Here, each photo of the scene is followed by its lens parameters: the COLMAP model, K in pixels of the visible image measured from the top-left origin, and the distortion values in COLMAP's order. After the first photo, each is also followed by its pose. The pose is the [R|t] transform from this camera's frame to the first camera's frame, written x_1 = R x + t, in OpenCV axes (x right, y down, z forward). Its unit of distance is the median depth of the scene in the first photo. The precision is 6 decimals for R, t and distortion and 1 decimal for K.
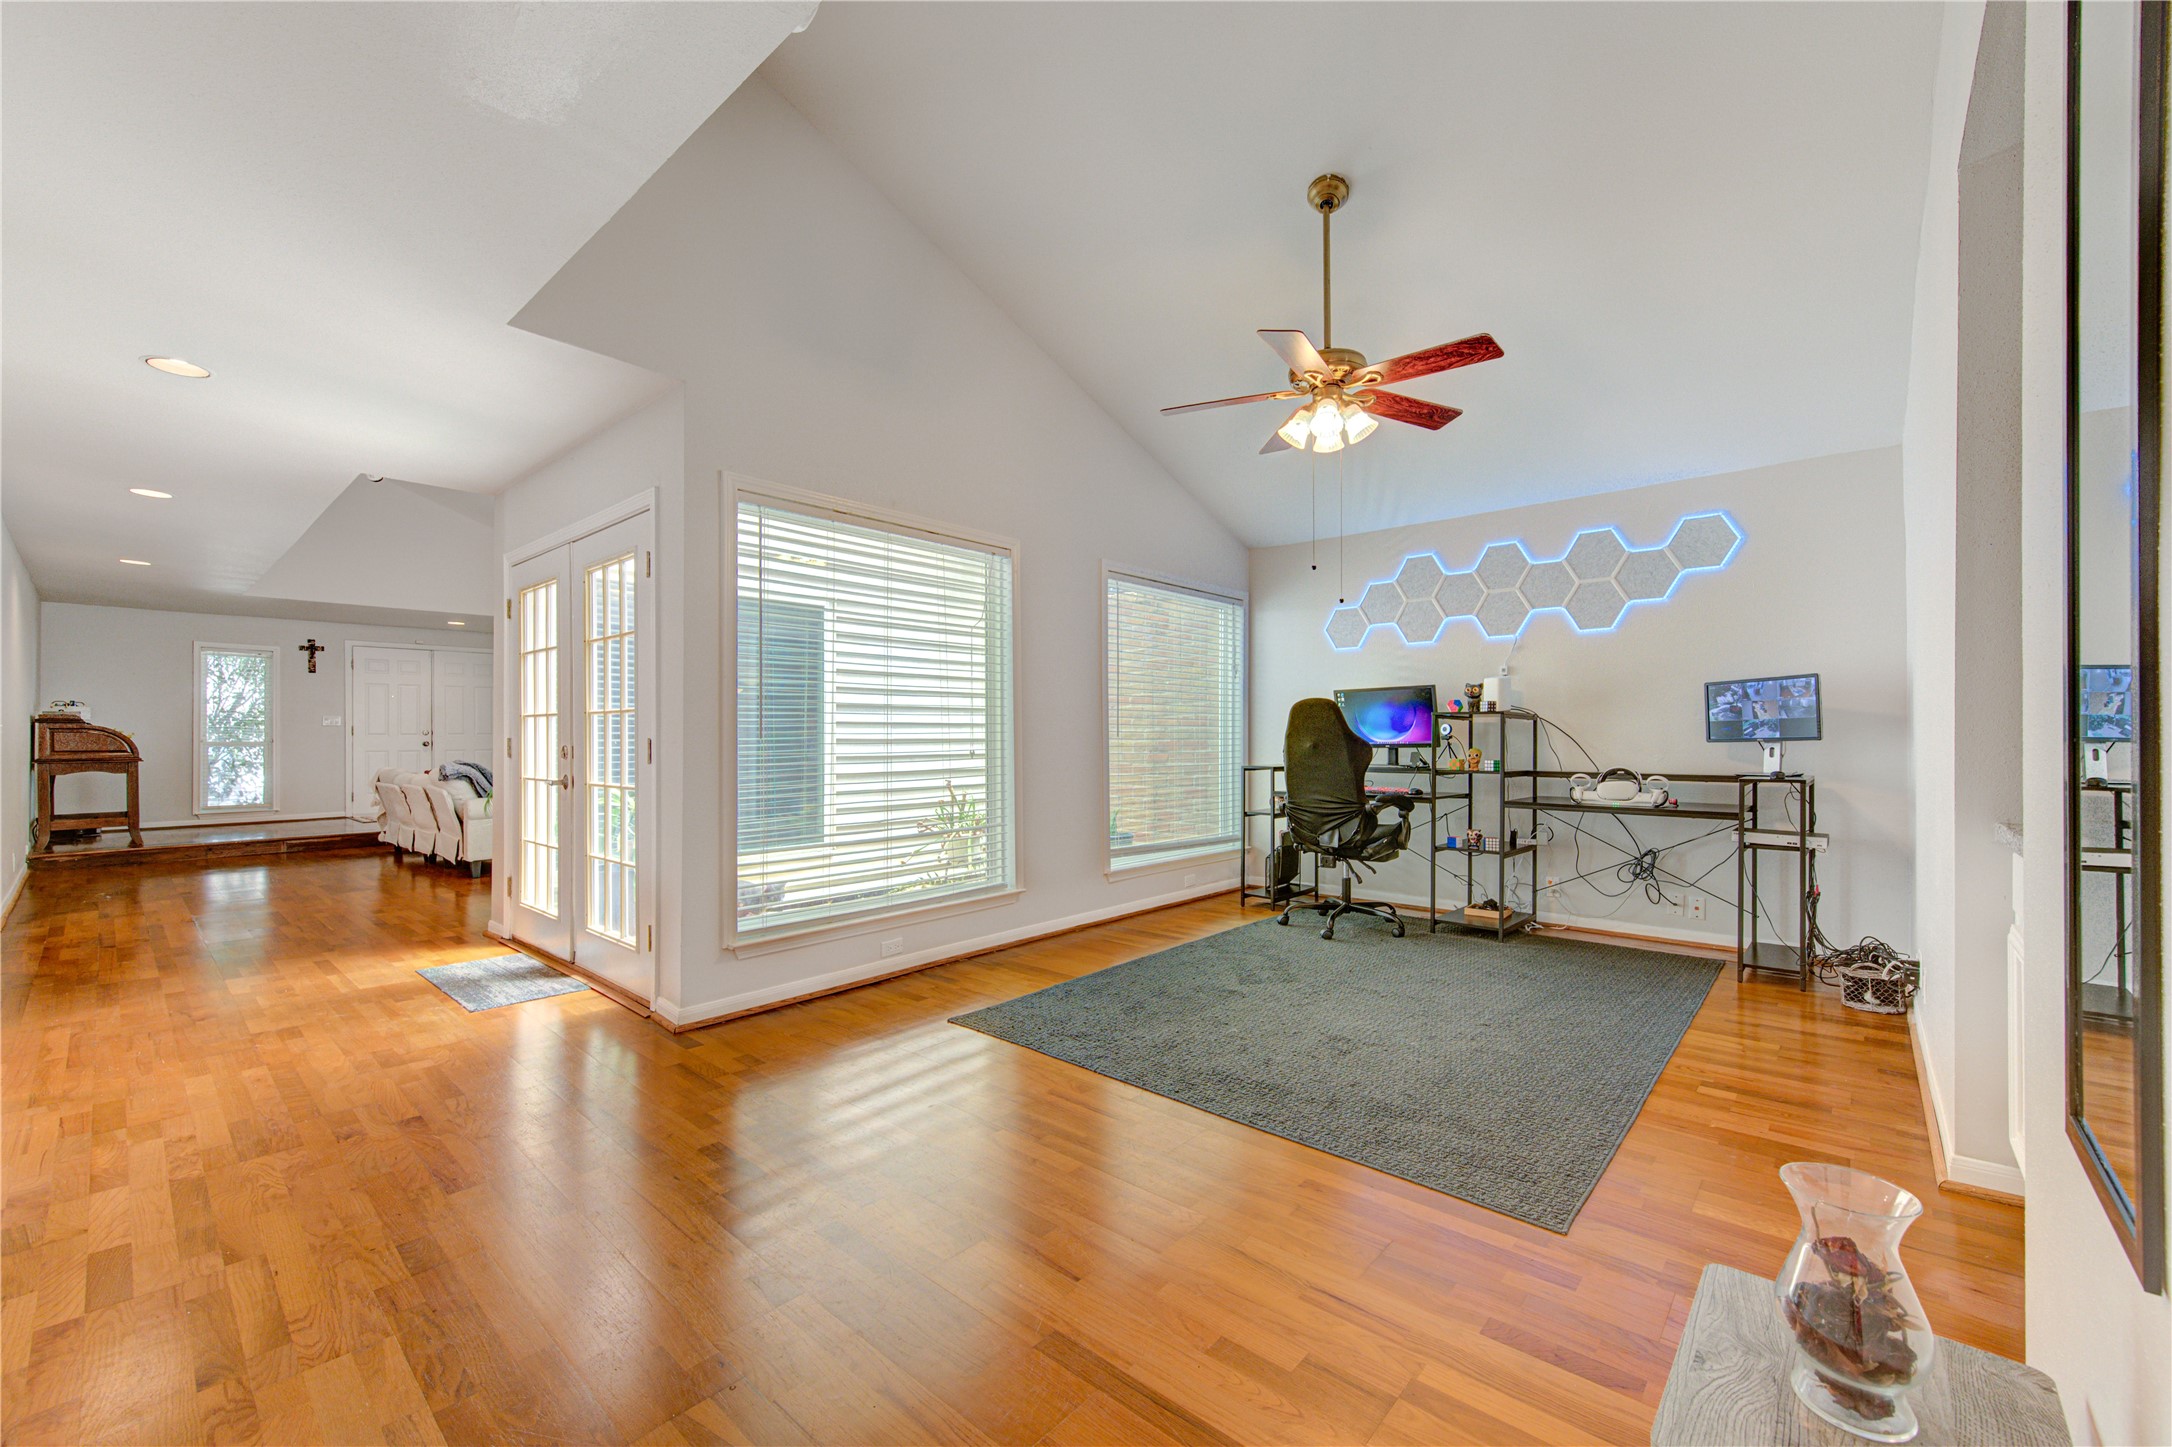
lens RADIAL K [[856.2, 0, 1087.8], [0, 856.2, 730.3], [0, 0, 1]] dist [-0.000485, -0.000215]
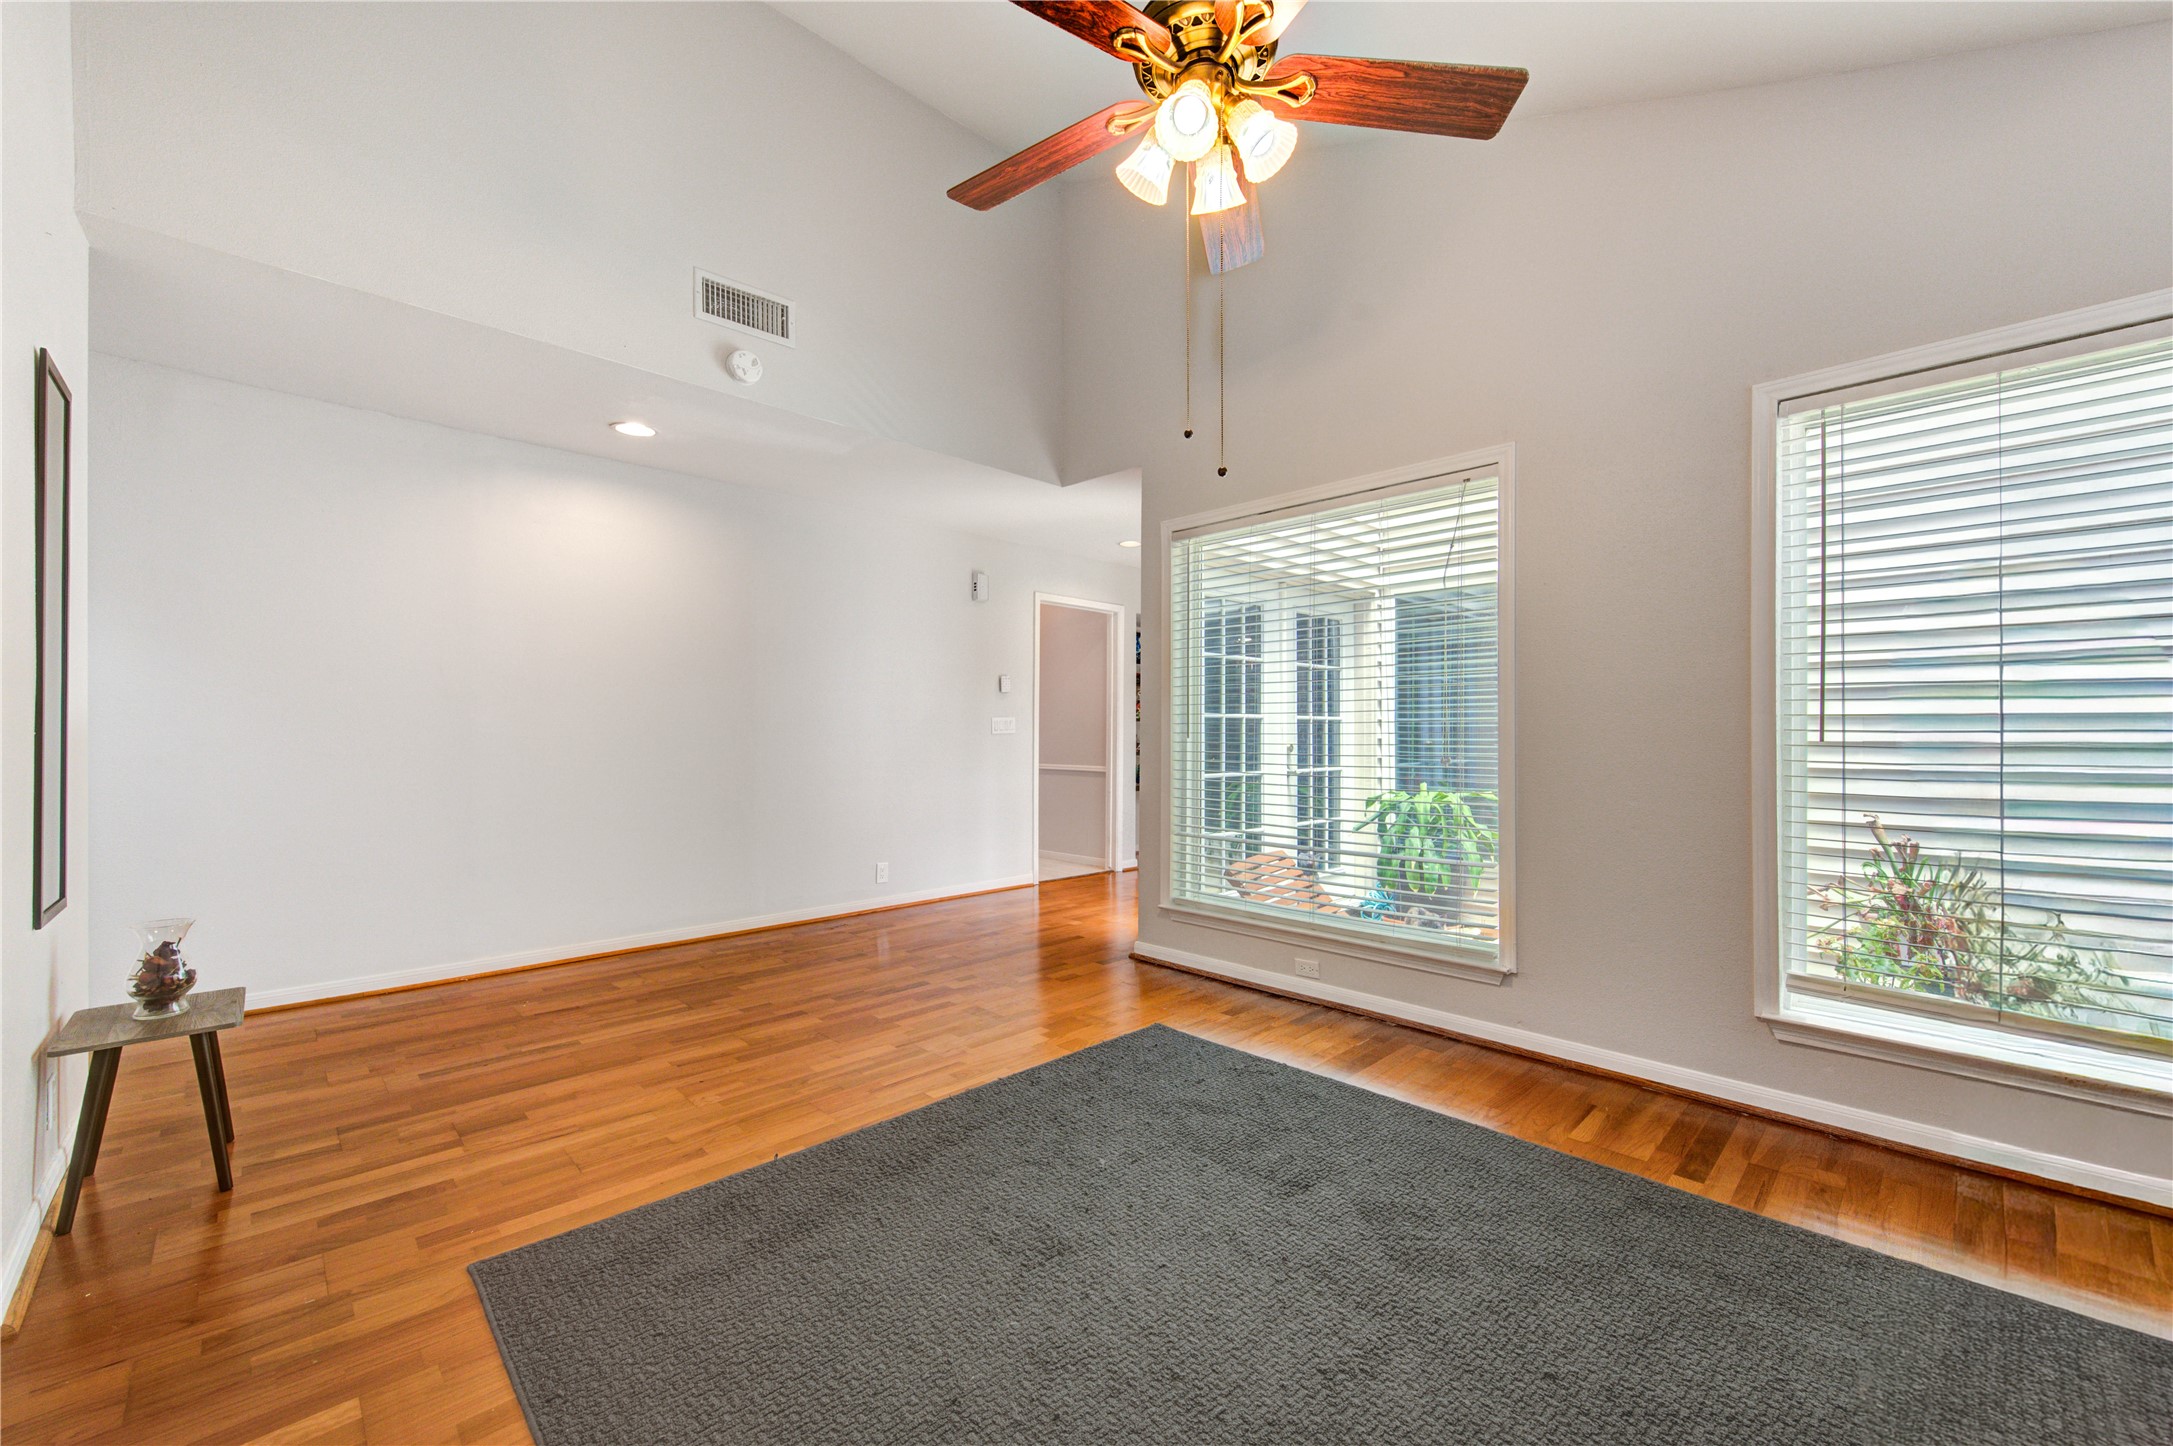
lens RADIAL K [[856.6, 0, 1088.3], [0, 856.6, 729.8], [0, 0, 1]] dist [-0.000485, -0.000215]
pose [[-0.059737, 0.002672, -0.998211, 0.751125], [0.001421, 0.999996, 0.002592, -0.000970], [0.998213, -0.001264, -0.059741, 0.897159]]
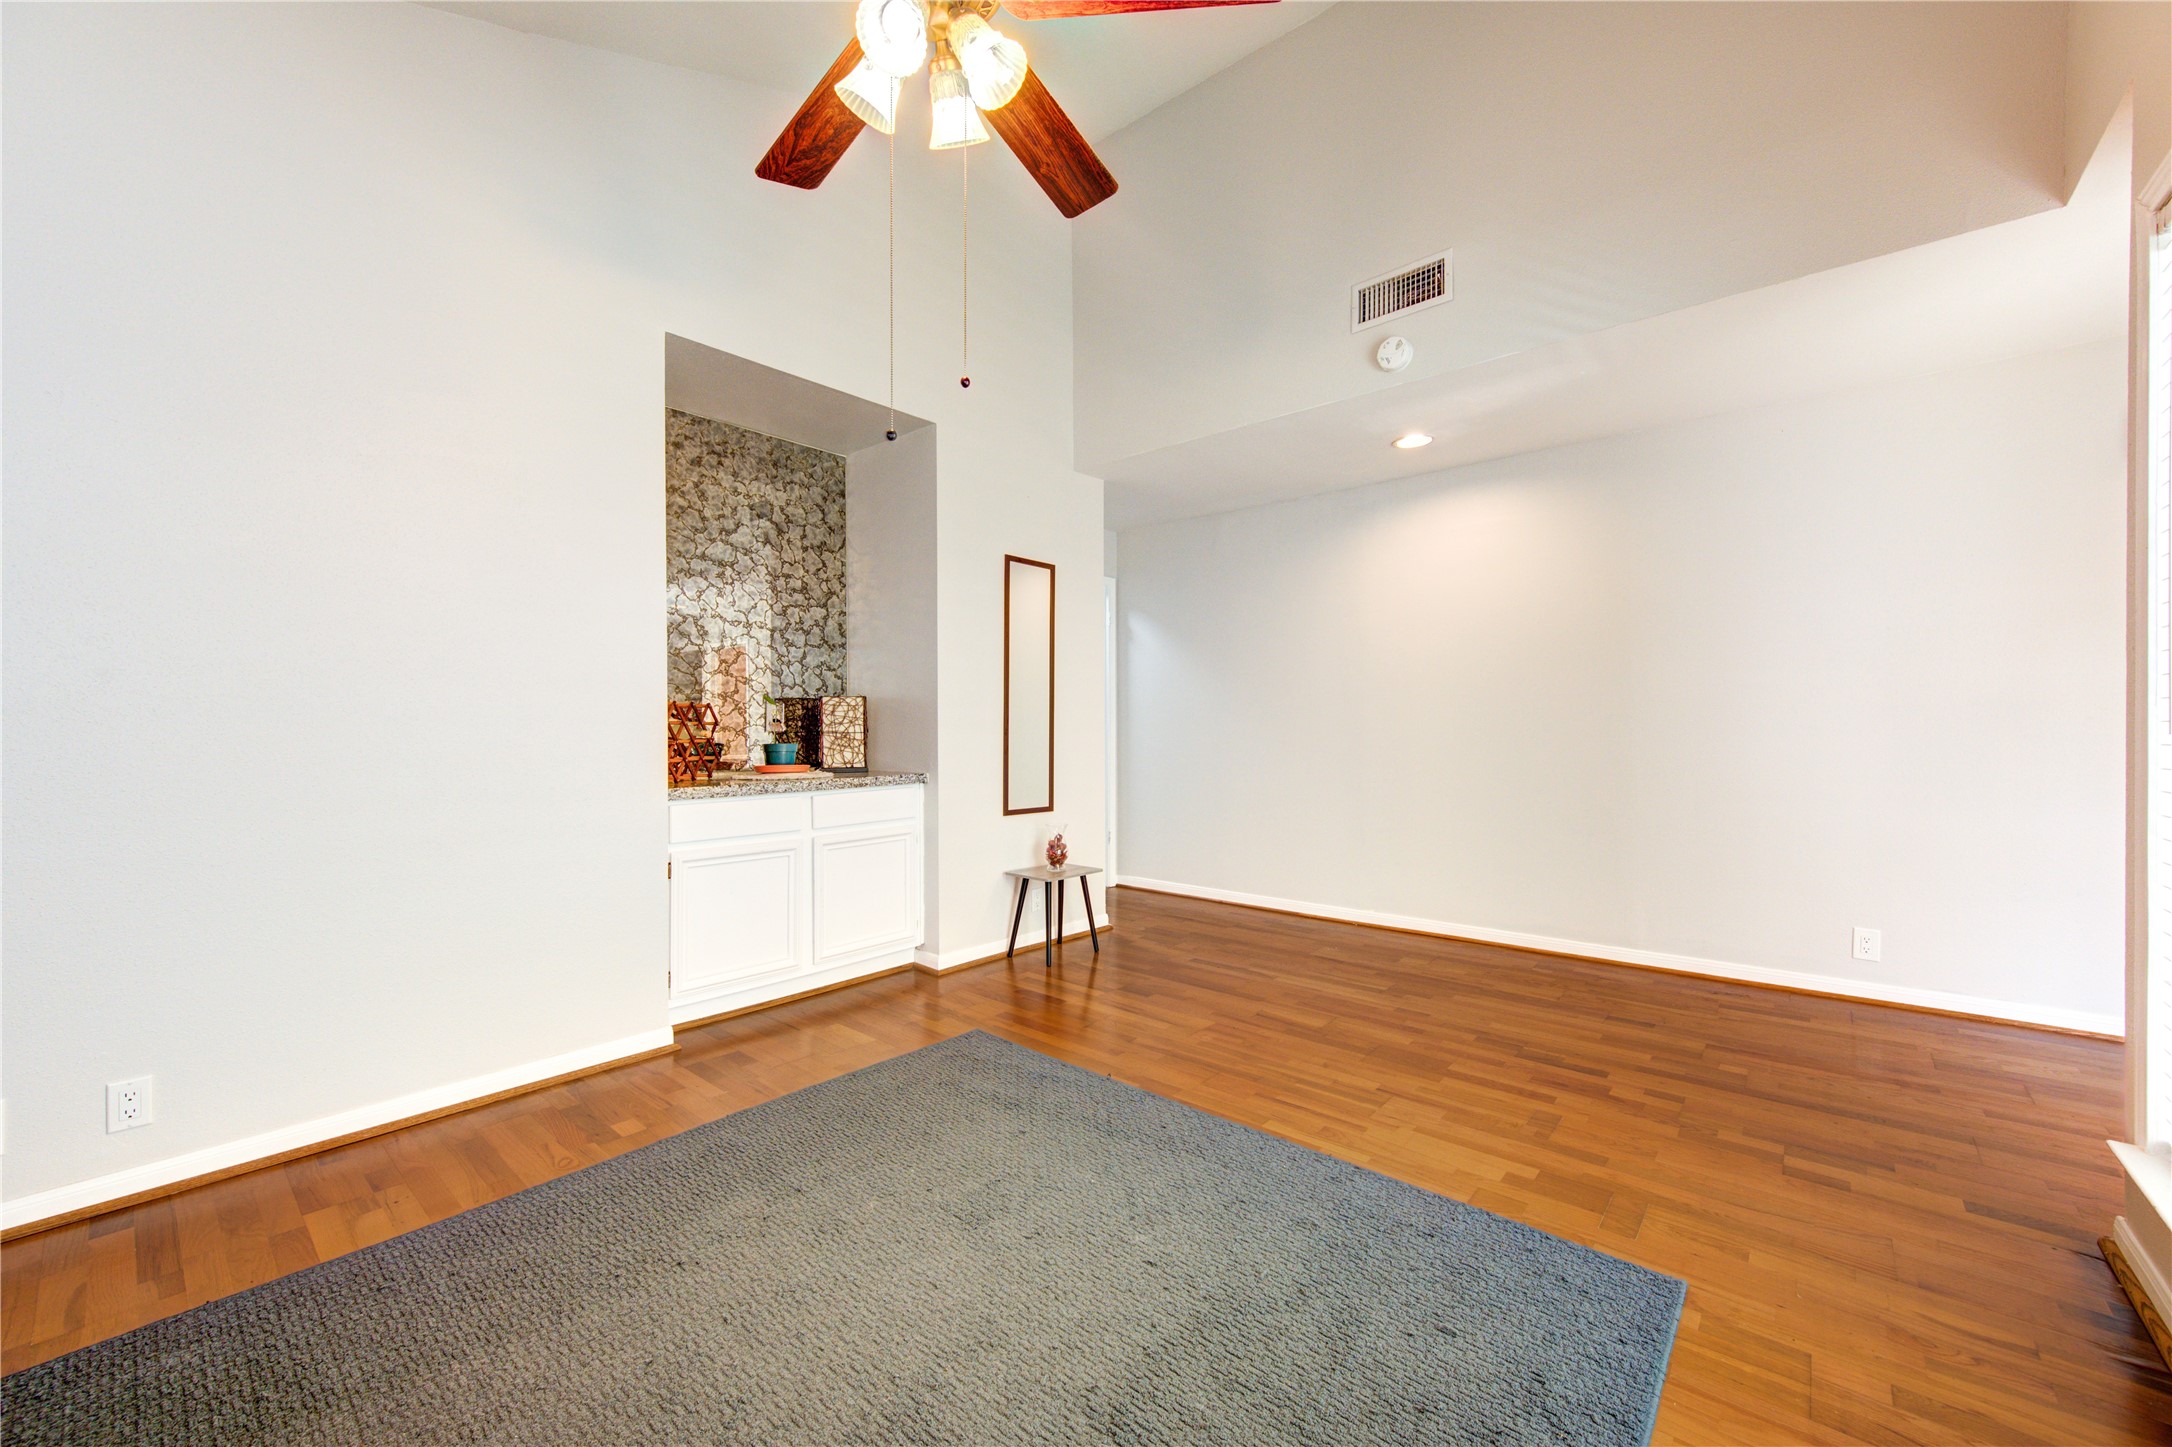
lens RADIAL K [[856.2, 0, 1087.8], [0, 856.2, 730.3], [0, 0, 1]] dist [-0.000485, -0.000215]
pose [[-0.999915, 0.007796, -0.010409, 0.182934], [0.007783, 0.999969, 0.001253, 0.003972], [0.010418, 0.001172, -0.999945, 1.377930]]
